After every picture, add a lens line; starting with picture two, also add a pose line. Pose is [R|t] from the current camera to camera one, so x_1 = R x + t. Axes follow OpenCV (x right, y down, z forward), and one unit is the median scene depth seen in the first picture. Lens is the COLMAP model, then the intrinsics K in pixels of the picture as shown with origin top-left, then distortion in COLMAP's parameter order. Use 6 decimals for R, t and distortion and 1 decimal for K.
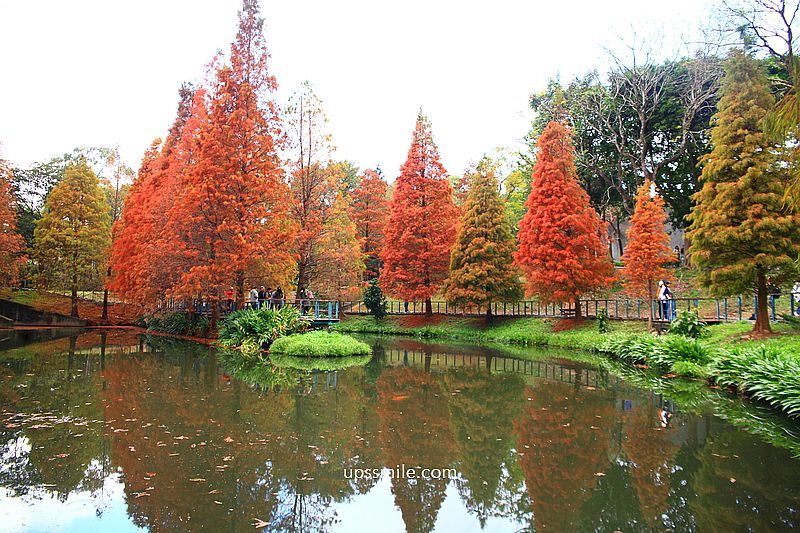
lens RADIAL K [[555.6, 0, 400.0], [0, 555.6, 266.5], [0, 0, 1]] dist [-0.056554, -0.000422]
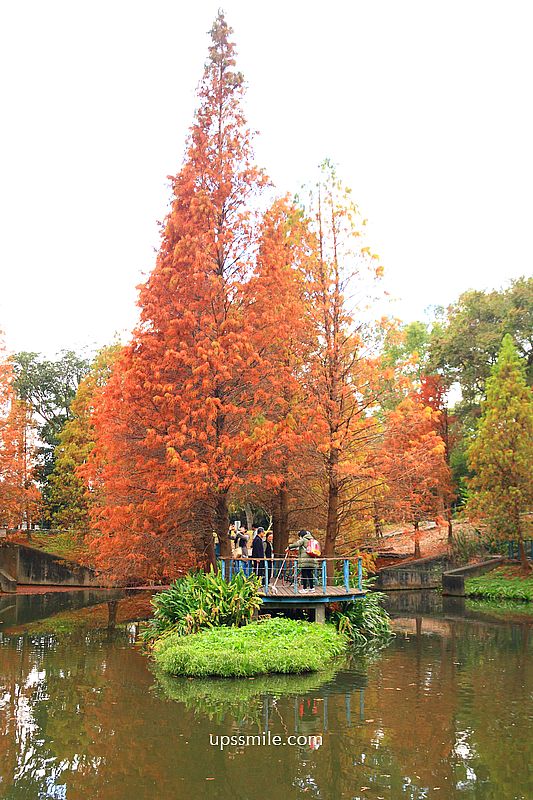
lens RADIAL K [[938.3, 0, 278.1], [0, 938.3, 417.8], [0, 0, 1]] dist [0.011523, 0.036307]
pose [[0.845193, -0.083084, -0.527963, 0.240423], [0.058430, 0.996286, -0.063244, -0.014807], [0.531257, 0.022605, 0.846909, 0.145052]]
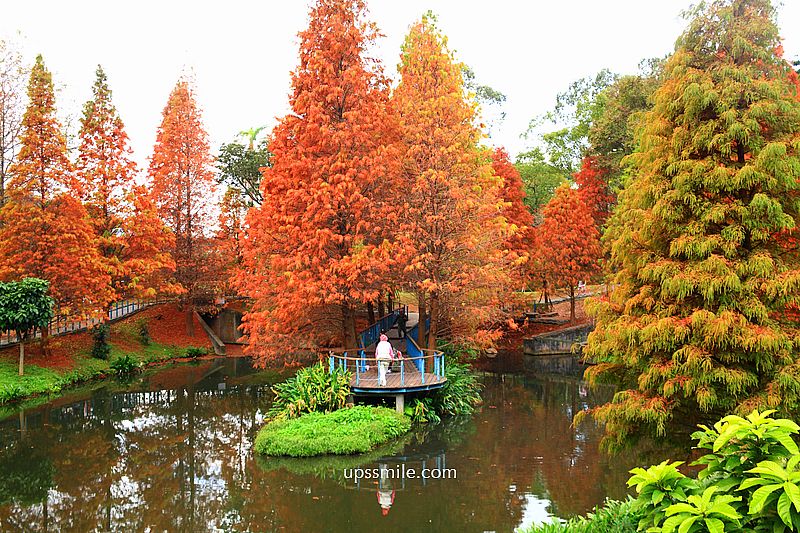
lens RADIAL K [[936.0, 0, 400.0], [0, 936.0, 266.5], [0, 0, 1]] dist [0.072111, 0.012371]
pose [[0.746988, -0.017767, -0.664600, 0.474359], [0.074722, 0.995553, 0.057370, -0.087896], [0.660625, -0.092515, 0.744994, 0.099000]]
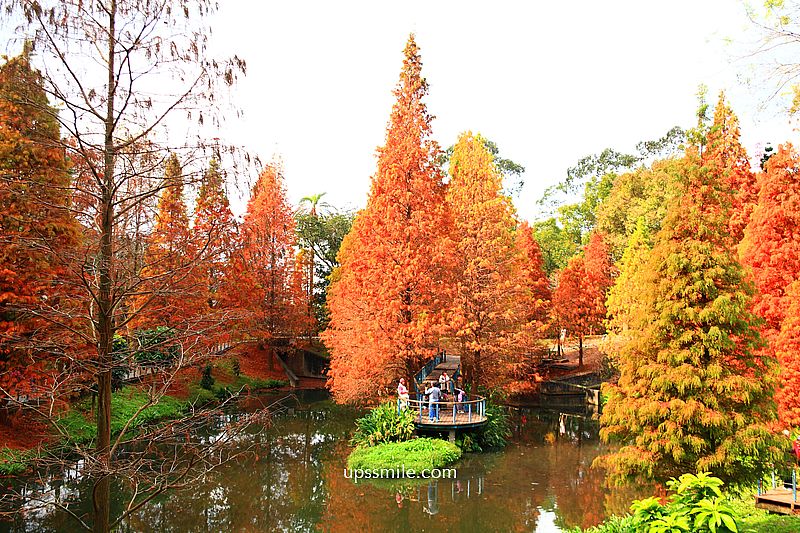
lens RADIAL K [[834.6, 0, 400.0], [0, 834.6, 266.5], [0, 0, 1]] dist [0.015318, 0.008190]
pose [[0.730833, -0.023804, -0.682141, 0.546458], [0.049318, 0.998621, 0.017991, -0.139441], [0.680772, -0.046790, 0.730999, -0.040646]]
